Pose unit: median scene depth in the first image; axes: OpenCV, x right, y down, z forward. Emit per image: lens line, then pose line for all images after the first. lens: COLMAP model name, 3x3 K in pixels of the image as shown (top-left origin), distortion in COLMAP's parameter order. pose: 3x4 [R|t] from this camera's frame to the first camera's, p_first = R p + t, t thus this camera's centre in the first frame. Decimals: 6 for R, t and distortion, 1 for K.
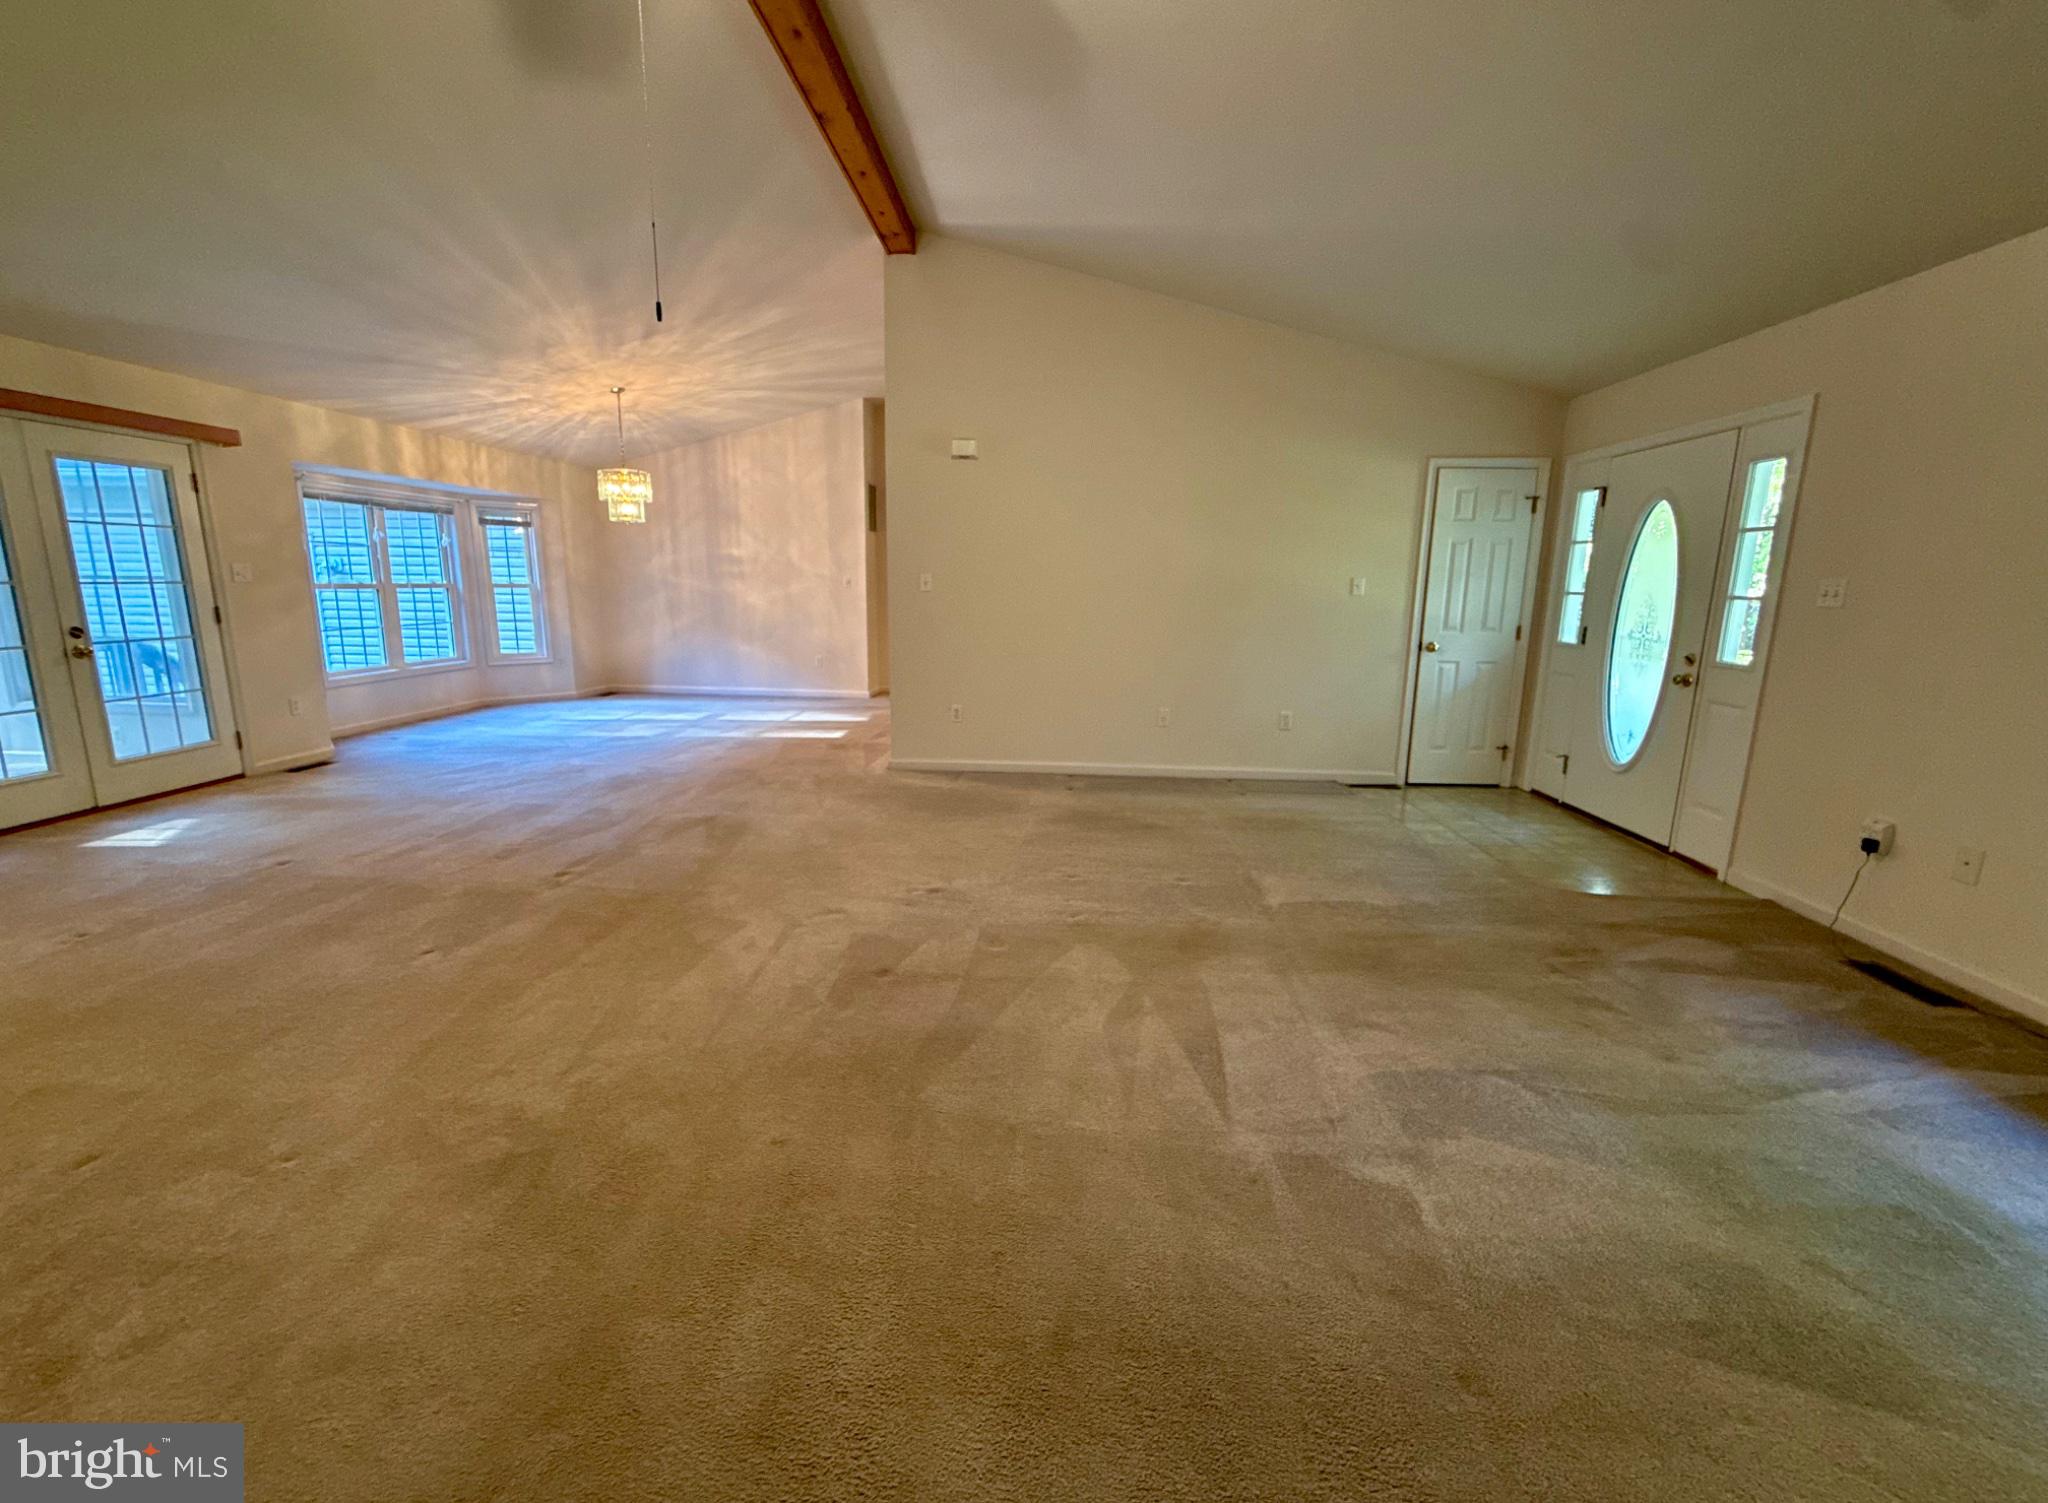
lens RADIAL K [[818.6, 0, 1026.9], [0, 818.6, 740.5], [0, 0, 1]] dist [0.001069, 0.000110]
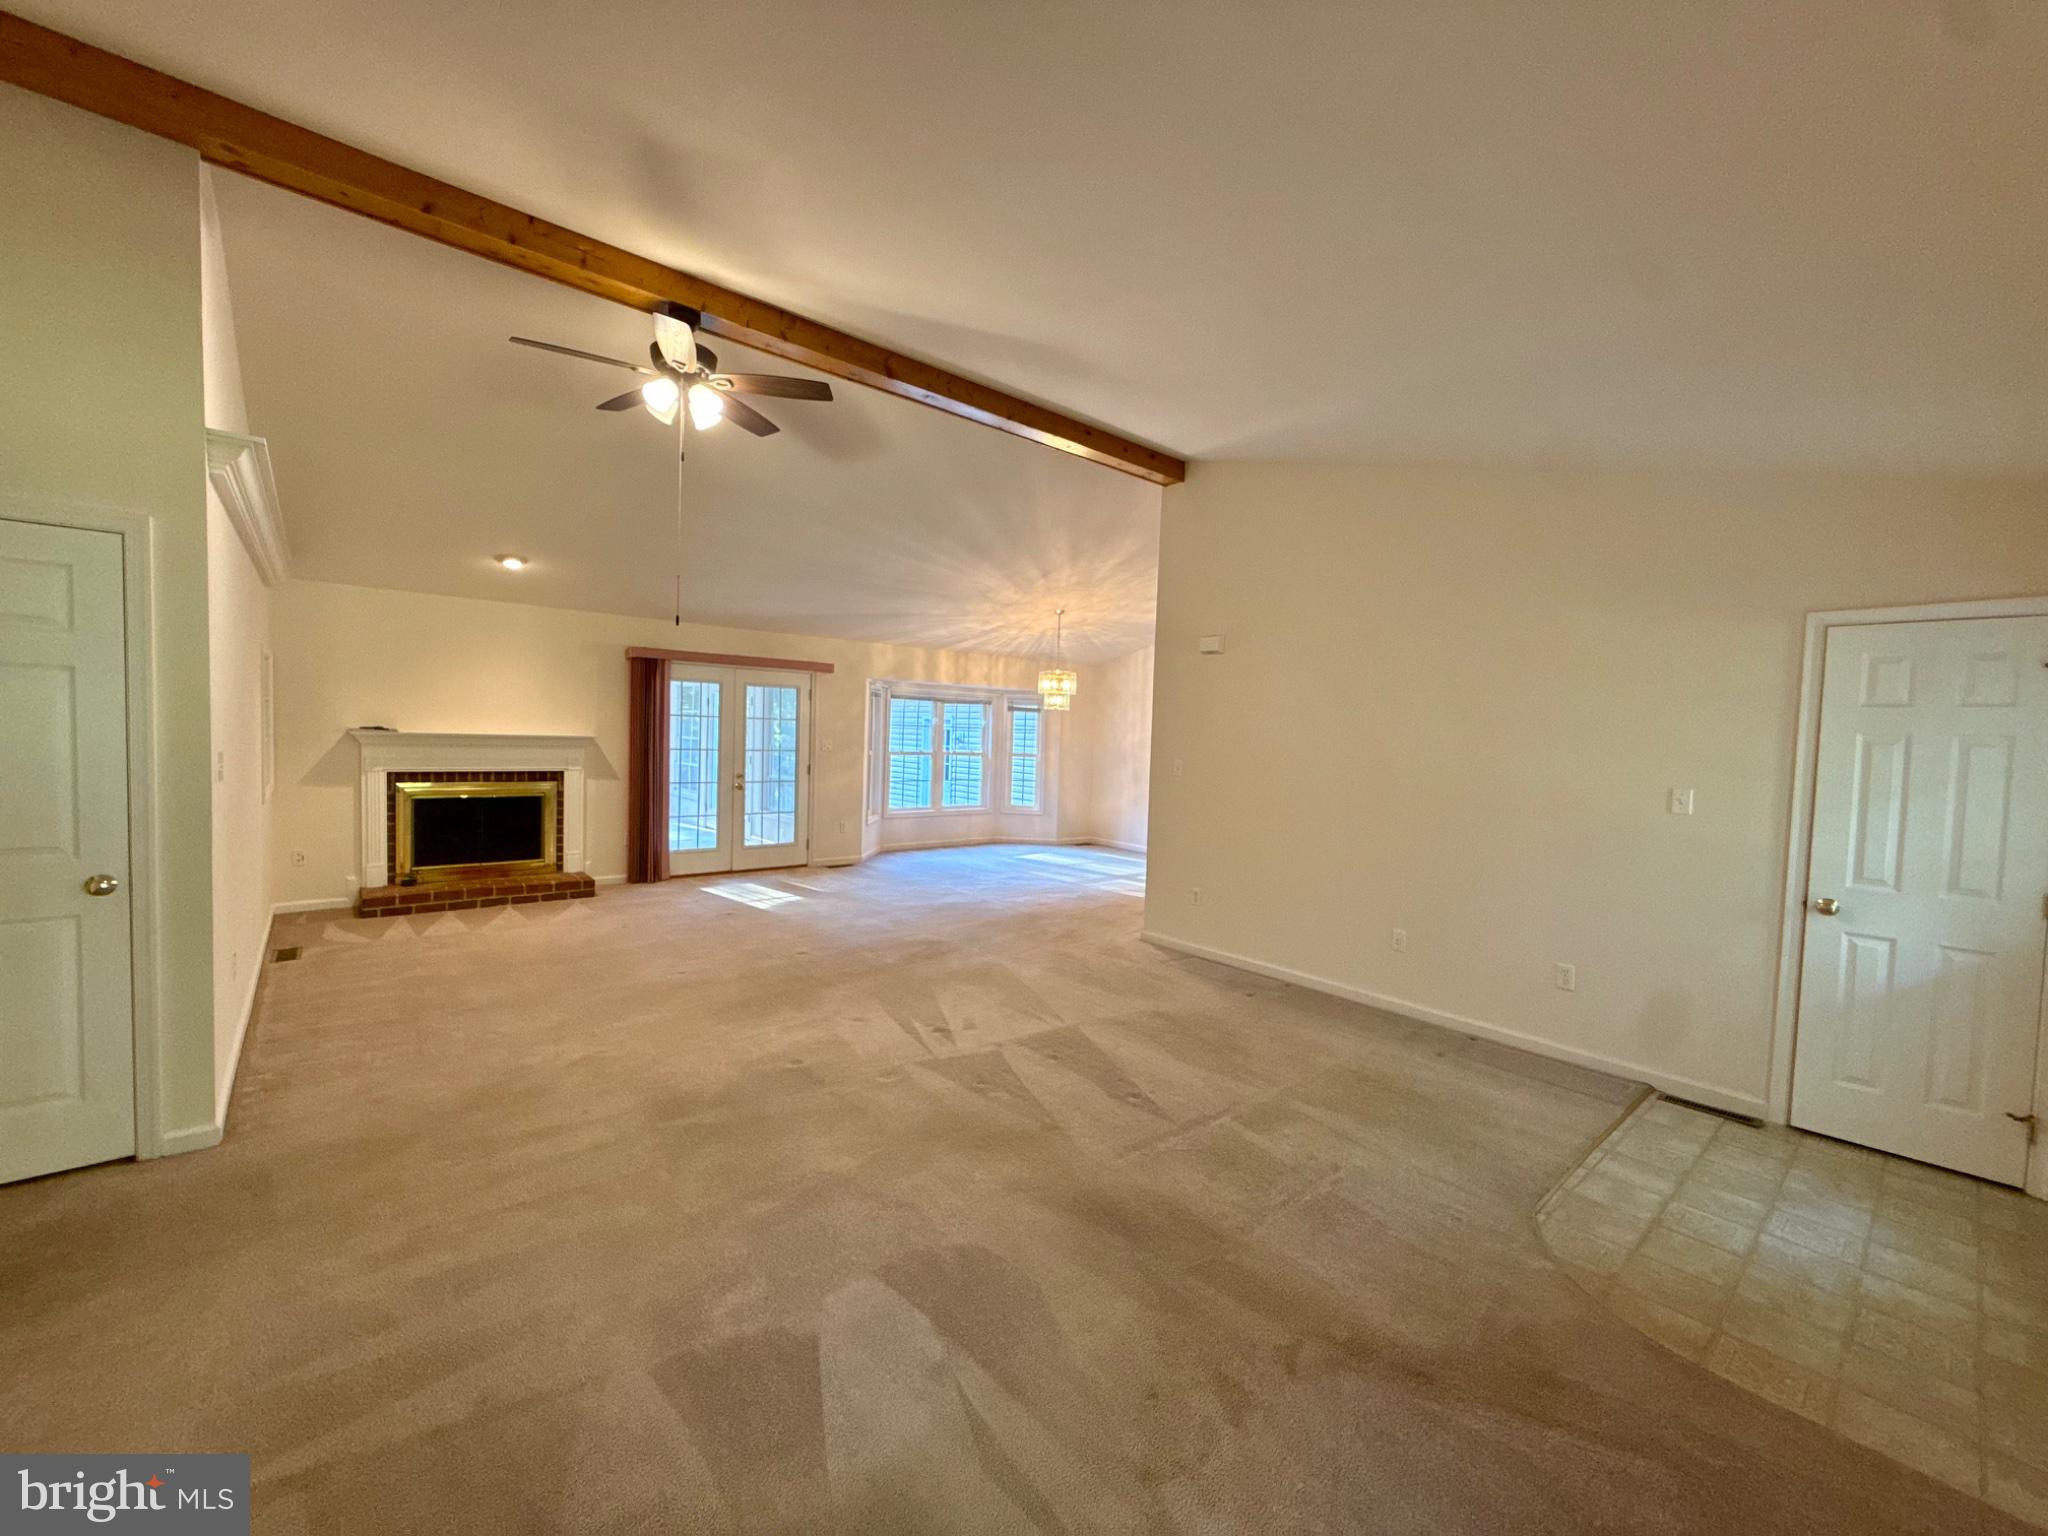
lens RADIAL K [[824.0, 0, 1024.0], [0, 824.0, 768.0], [0, 0, 1]] dist [0.003400, 0.000189]
pose [[0.688931, 0.042687, -0.723569, 0.508260], [-0.162438, 0.981966, -0.096731, -0.057064], [0.706391, 0.184176, 0.683441, 0.129611]]
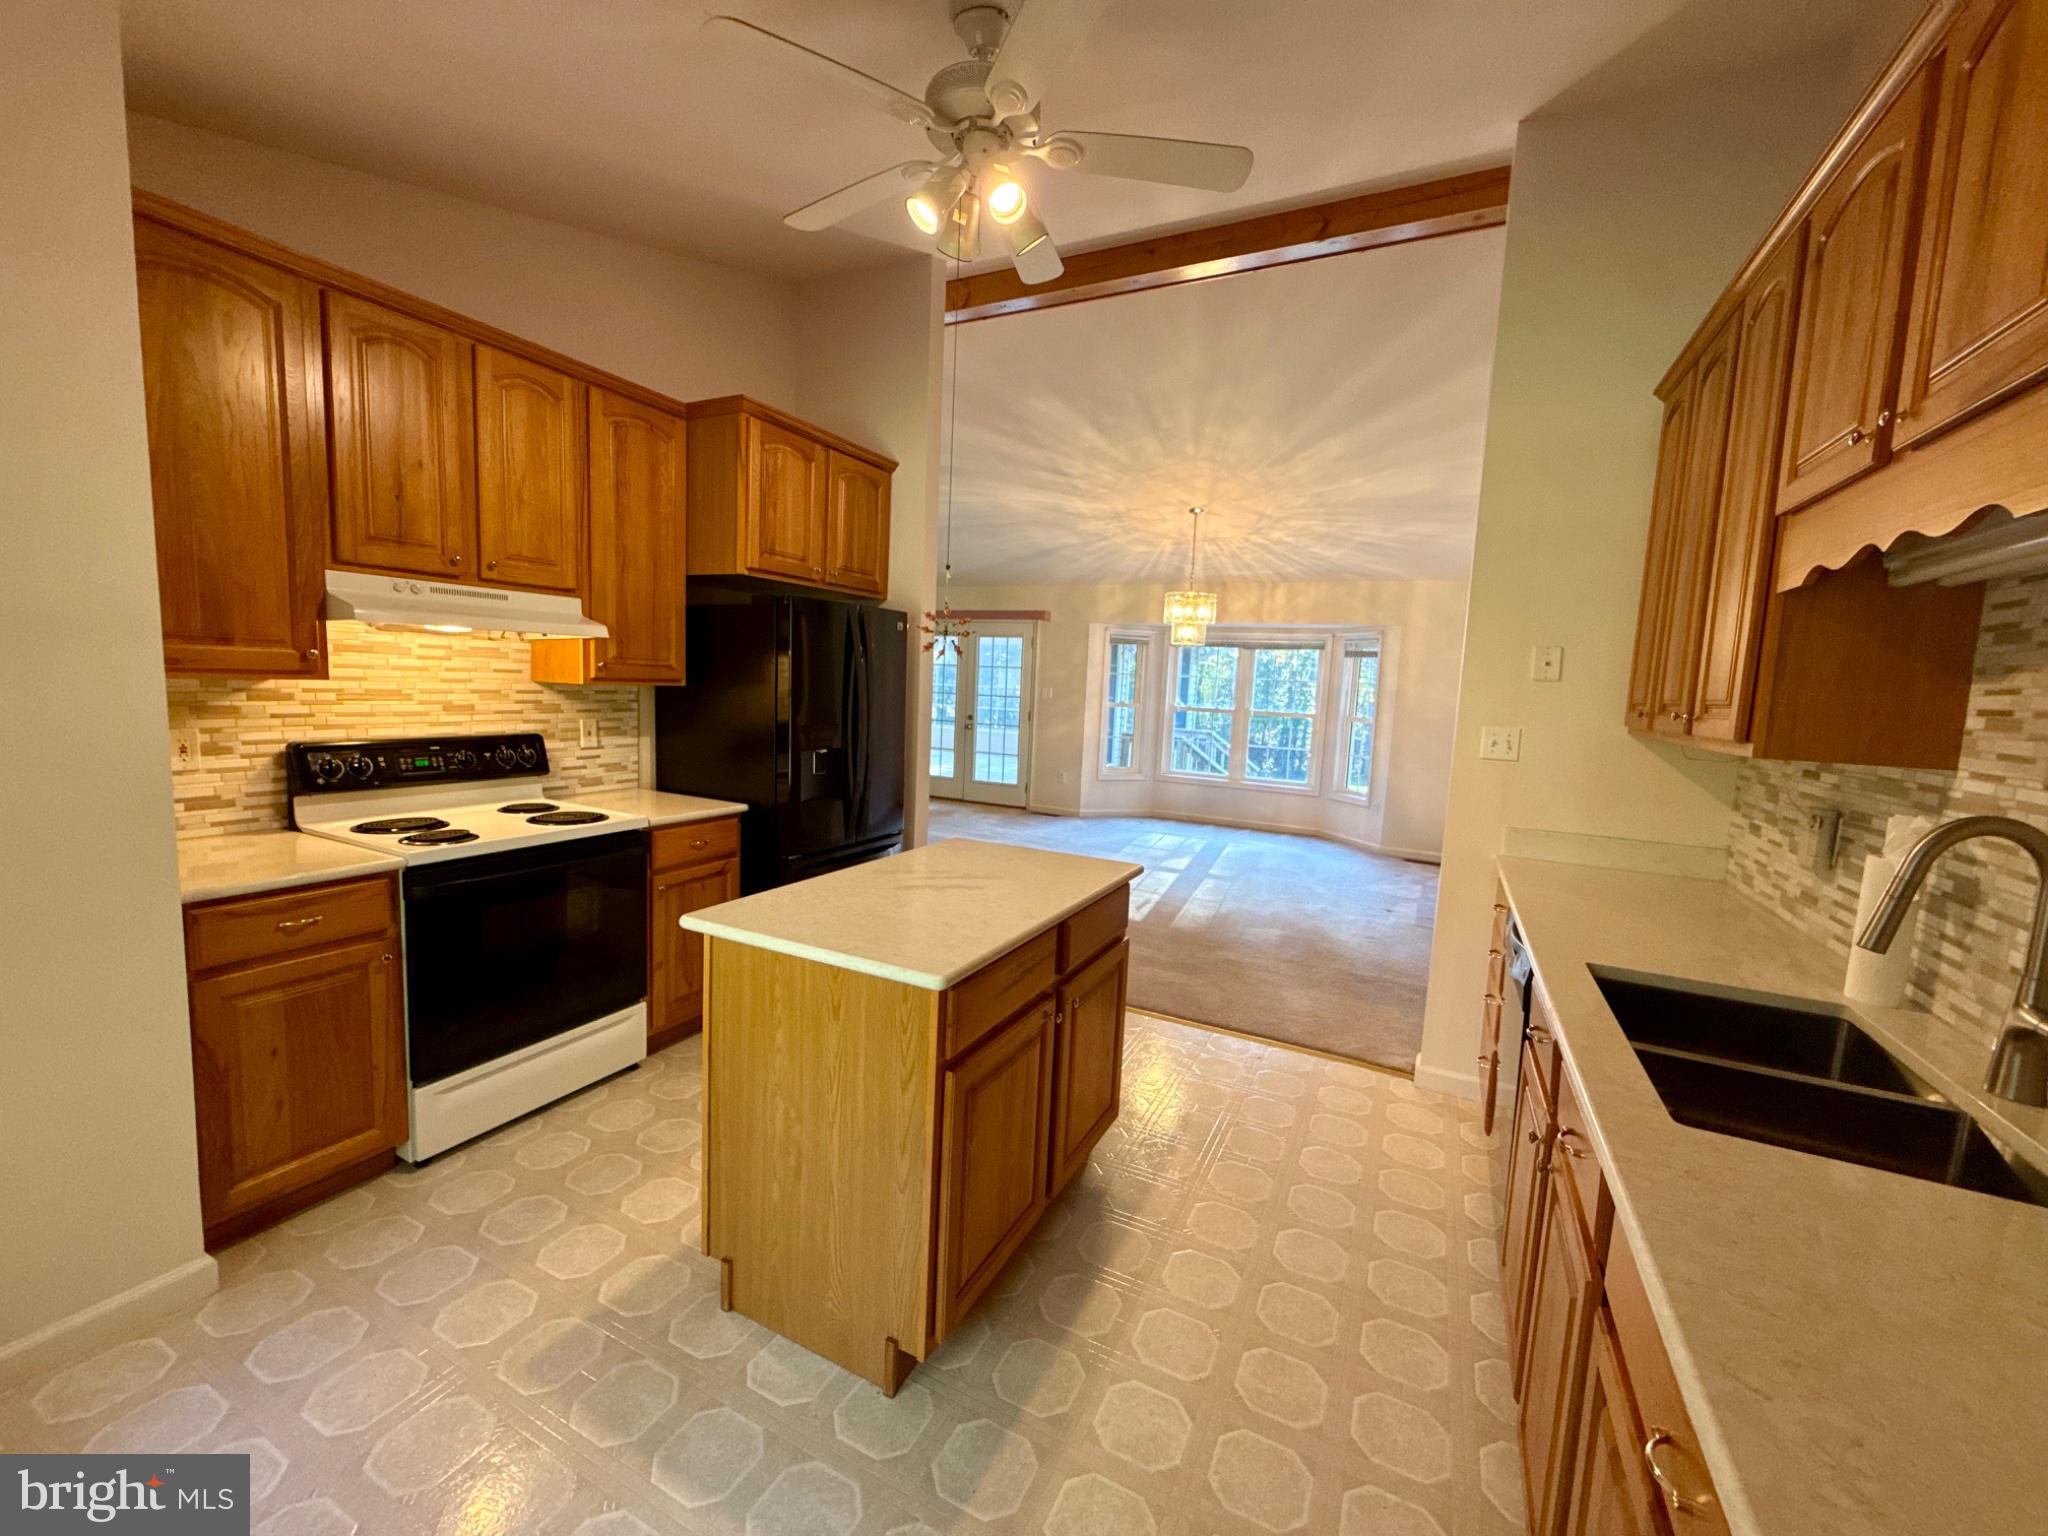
lens RADIAL K [[812.4, 0, 1019.6], [0, 812.4, 762.0], [0, 0, 1]] dist [0.001010, 0.000073]
pose [[-0.400815, 0.064416, -0.913892, 0.559490], [-0.224109, 0.960326, 0.165978, -0.310050], [0.888326, 0.271338, -0.370477, 1.497456]]
